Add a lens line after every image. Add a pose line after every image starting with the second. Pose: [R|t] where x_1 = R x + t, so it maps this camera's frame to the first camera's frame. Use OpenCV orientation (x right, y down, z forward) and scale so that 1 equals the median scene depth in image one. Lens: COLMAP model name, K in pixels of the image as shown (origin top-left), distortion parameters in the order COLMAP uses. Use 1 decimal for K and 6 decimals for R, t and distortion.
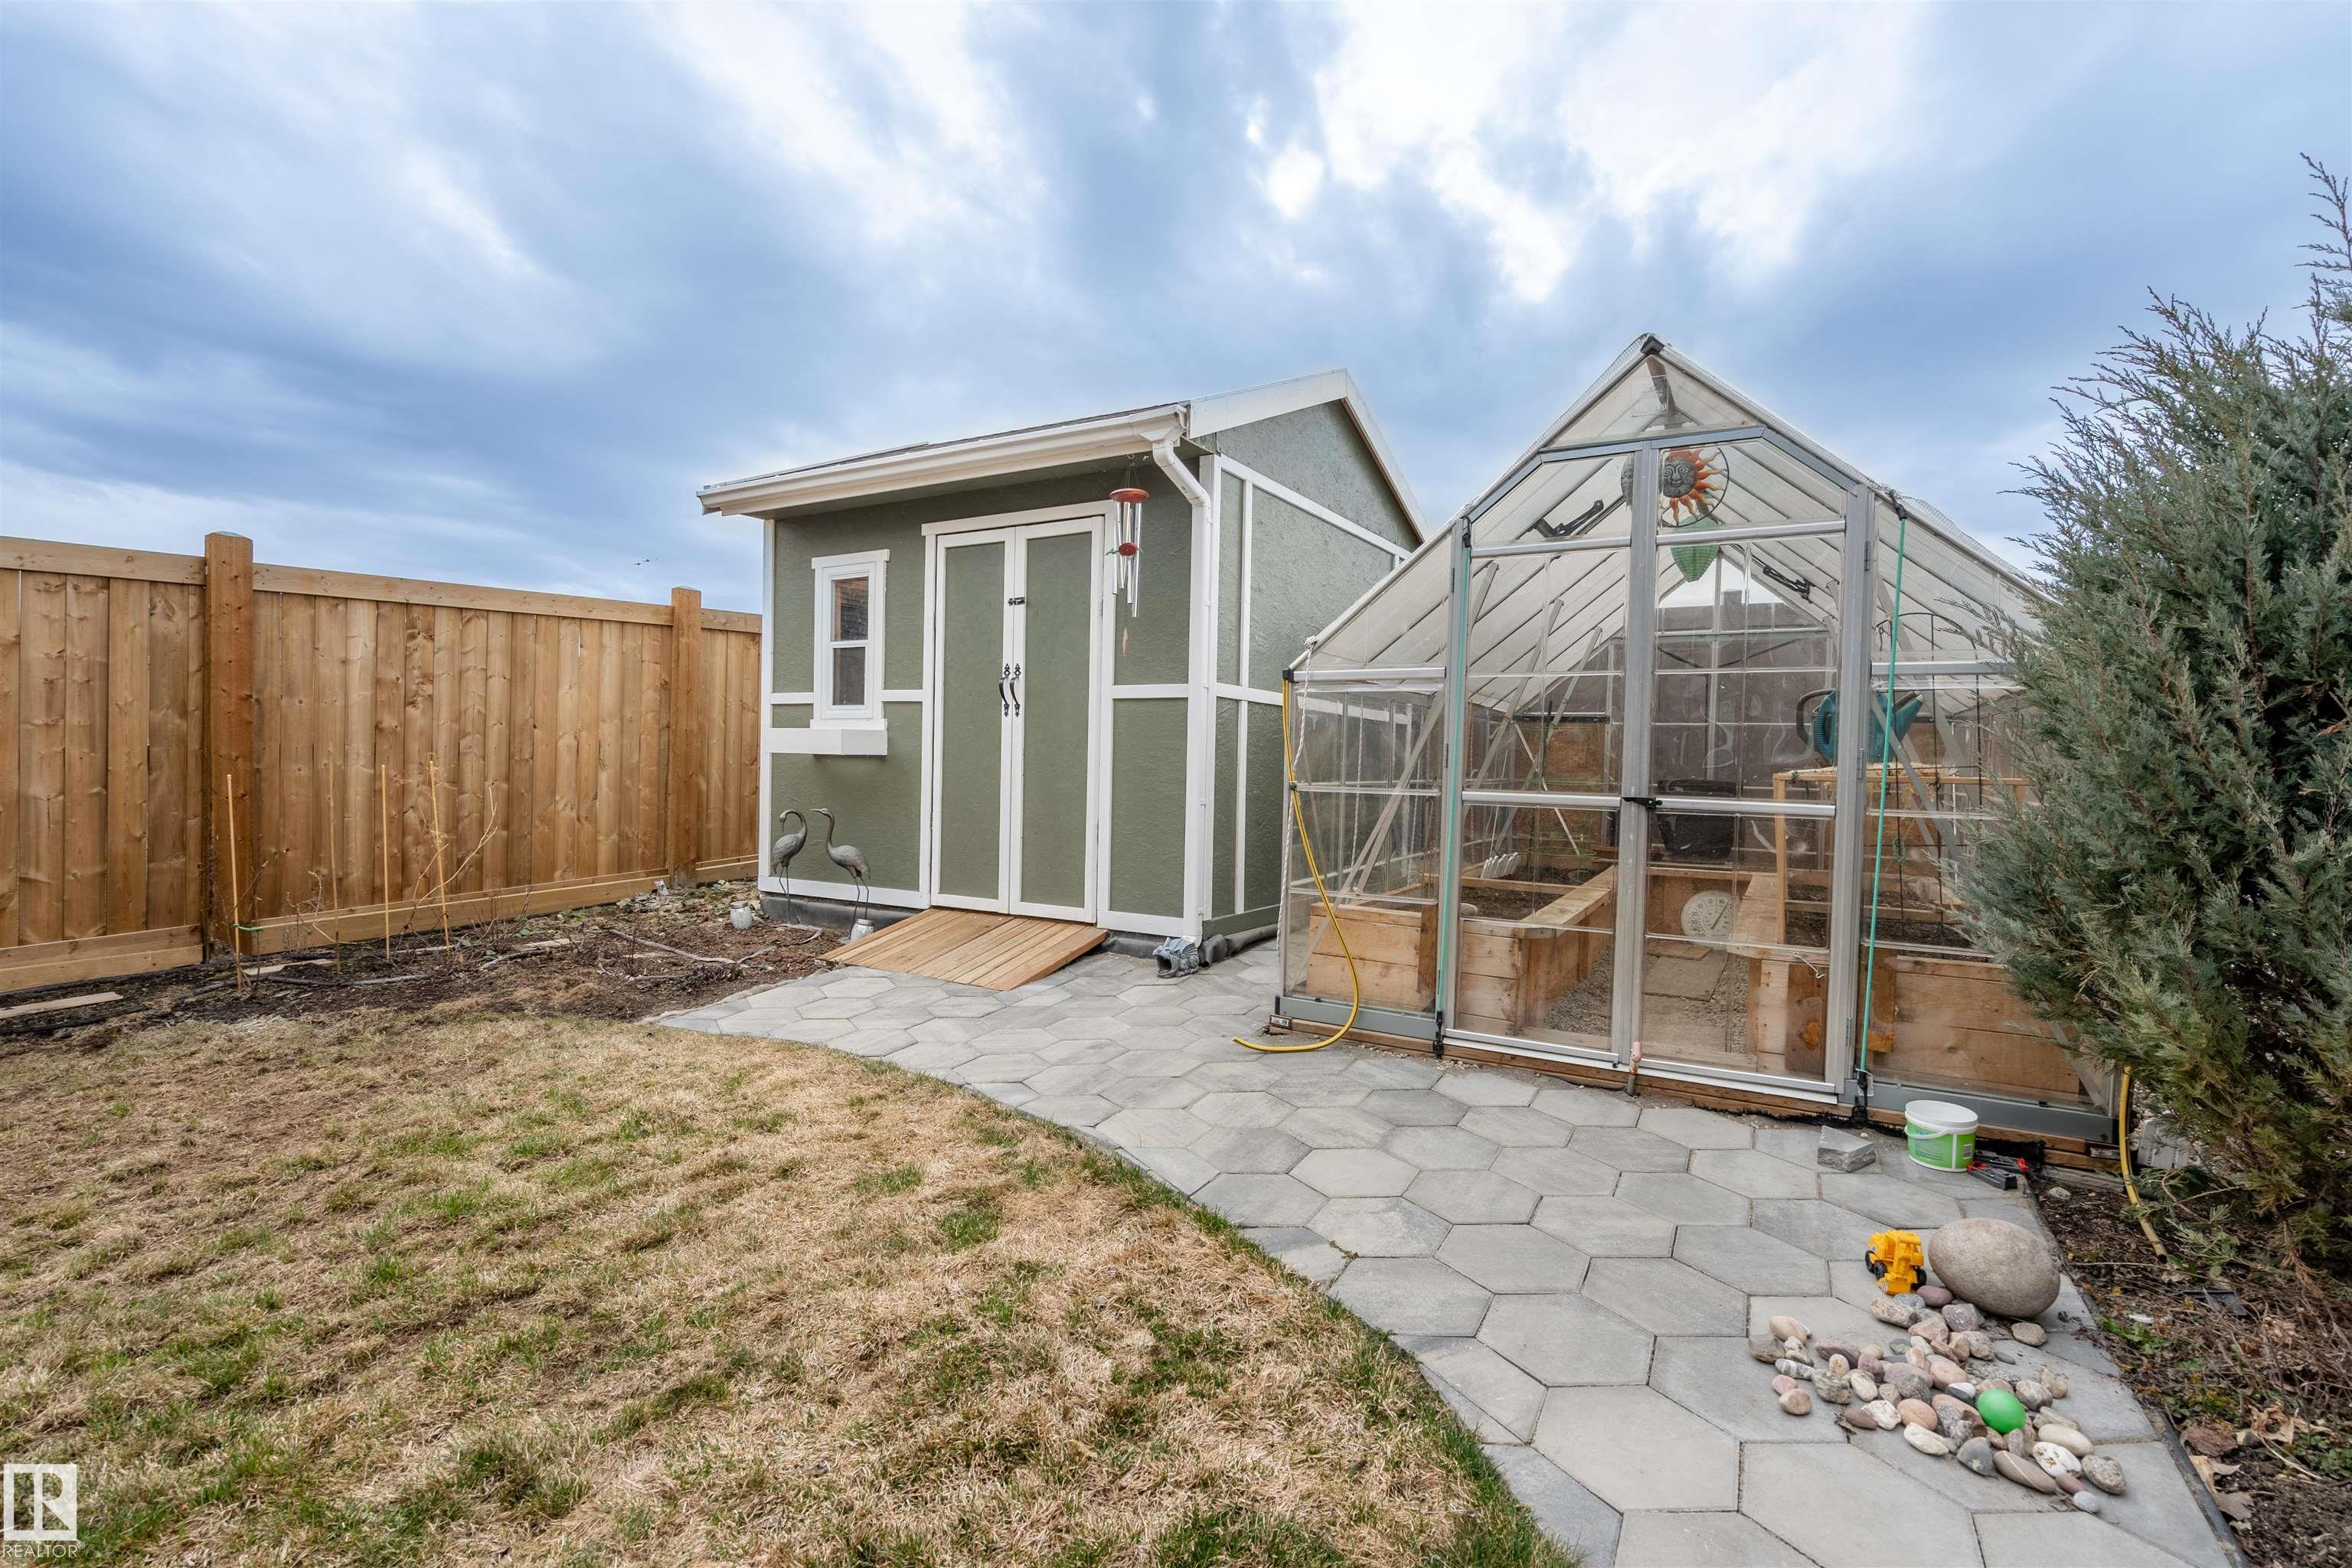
lens RADIAL K [[1088.7, 0, 1176.0], [0, 1088.7, 784.0], [0, 0, 1]] dist [-0.002692, -0.000216]
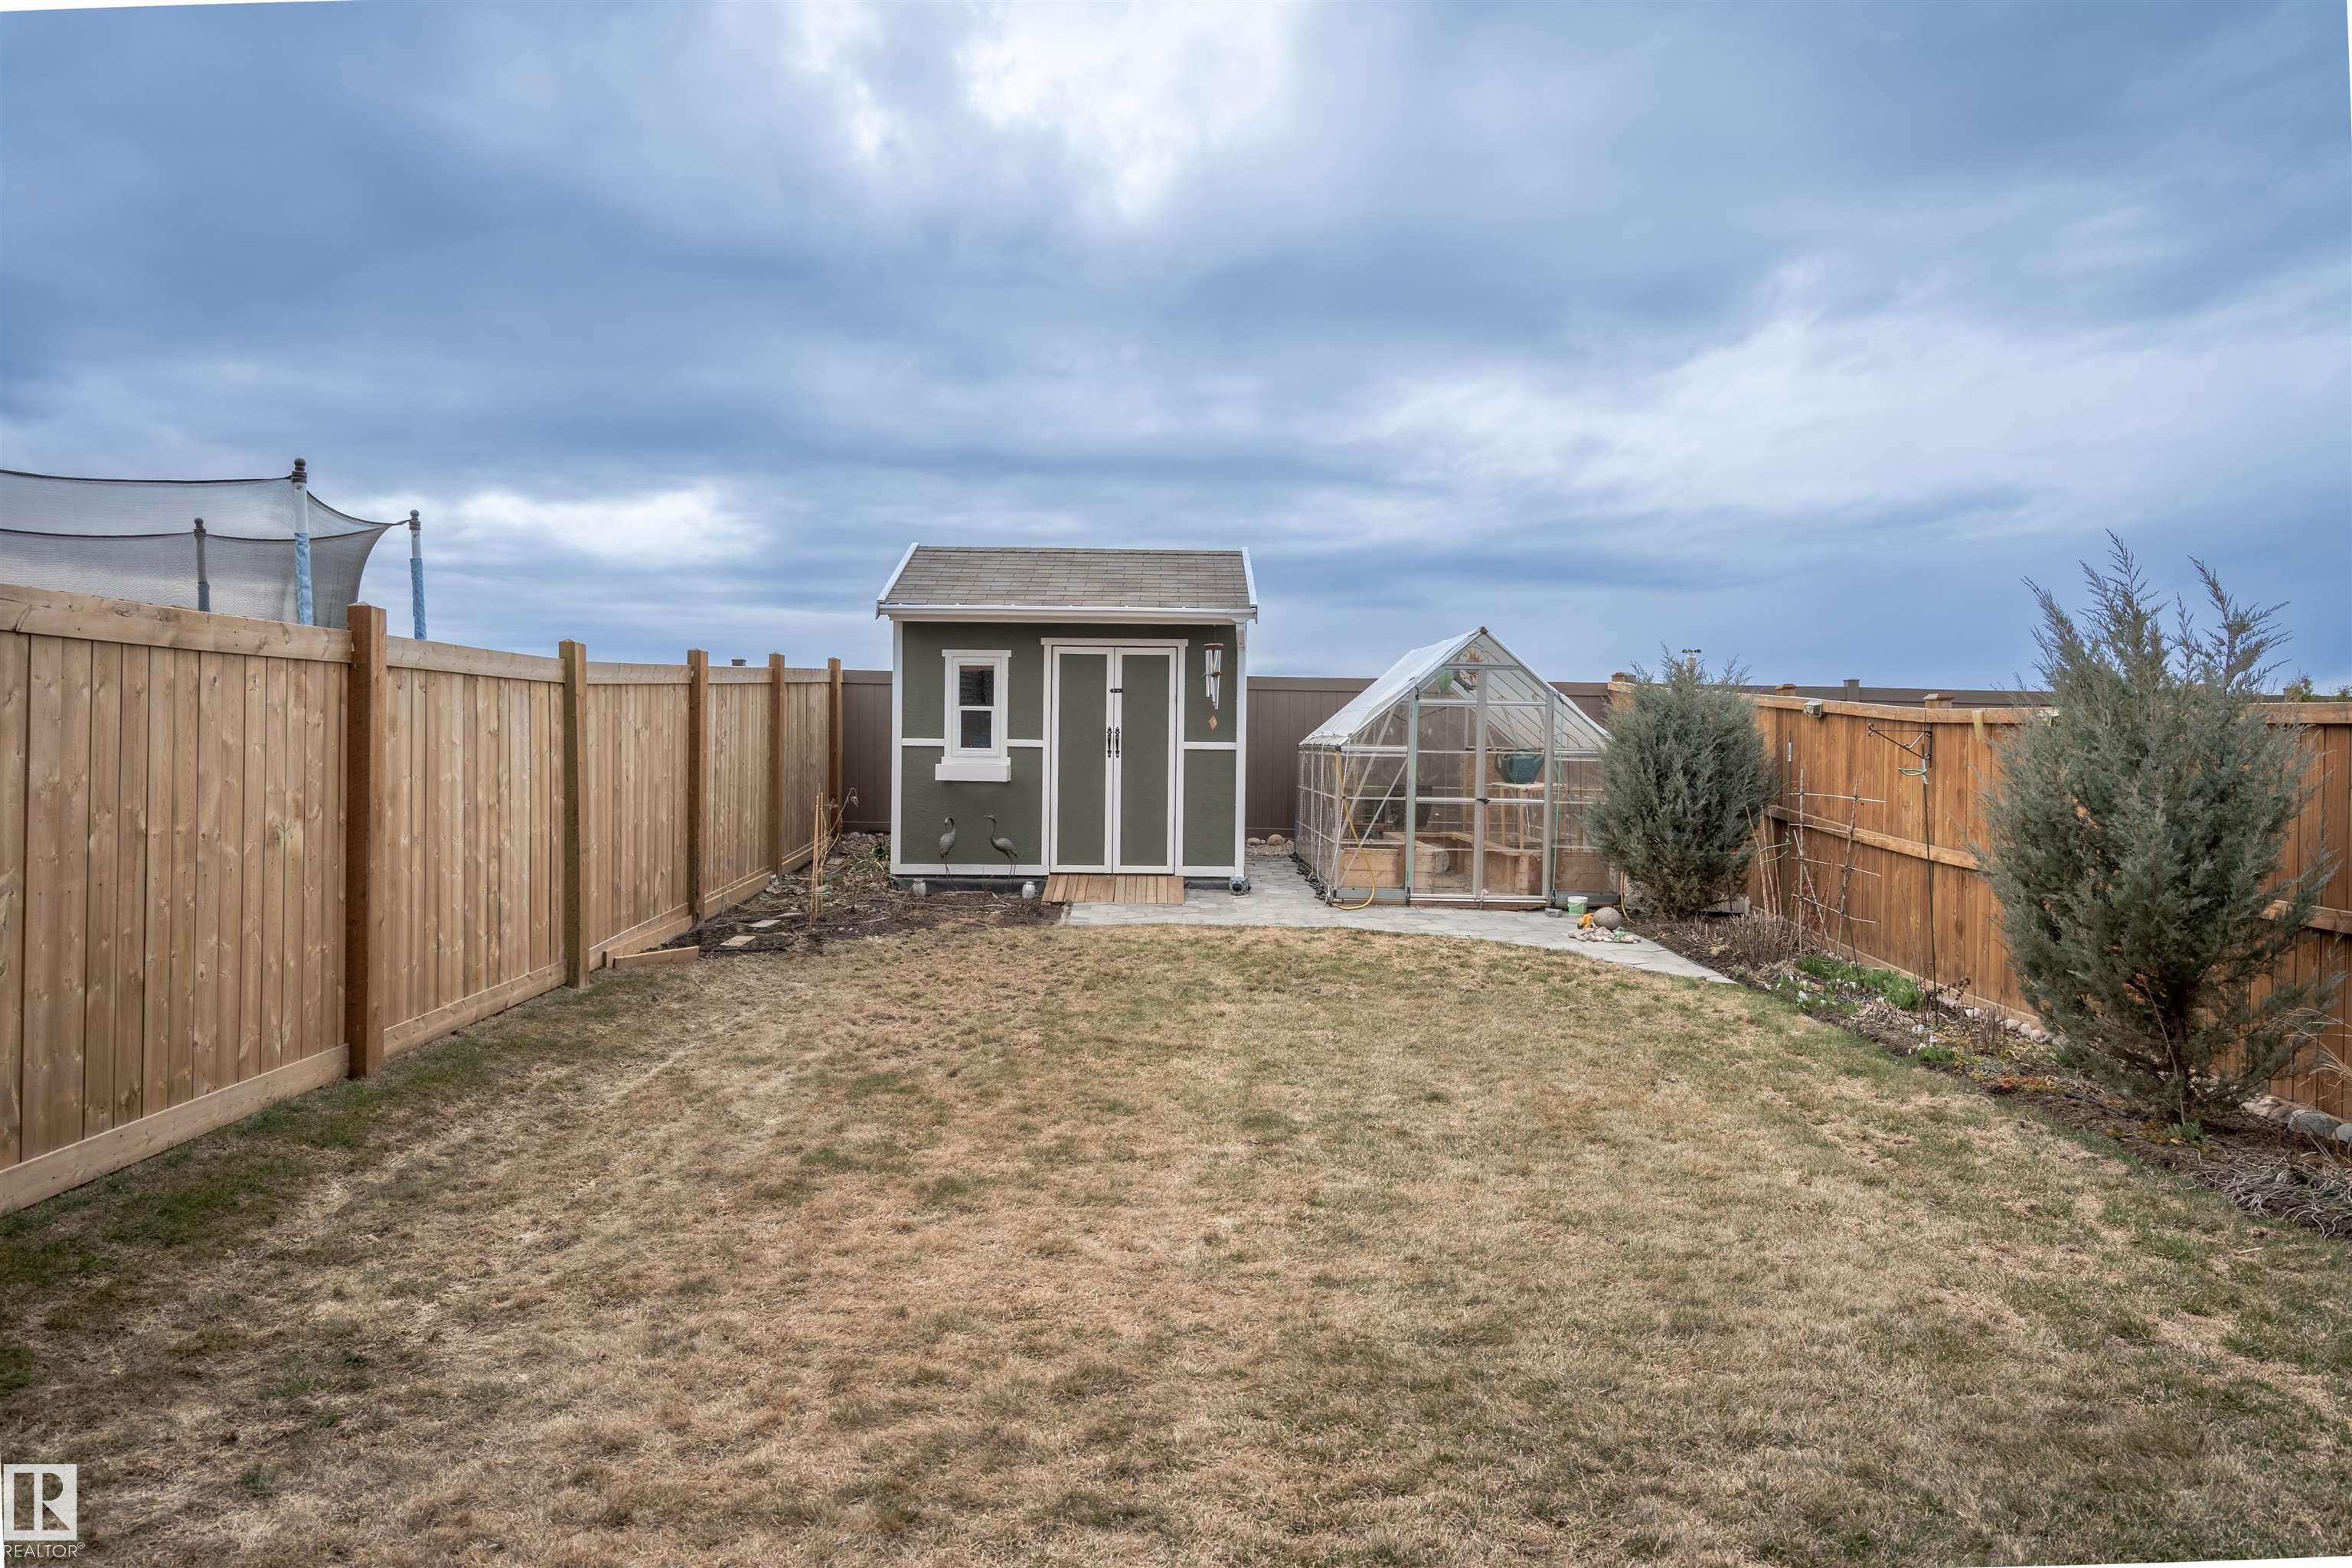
lens RADIAL K [[1593.8, 0, 1176.0], [0, 1593.8, 784.0], [0, 0, 1]] dist [0.001074, -0.000008]
pose [[0.865424, -0.020631, 0.500616, -1.323356], [0.015109, 0.999772, 0.015082, -0.057398], [-0.500813, -0.005488, 0.865538, -1.221390]]
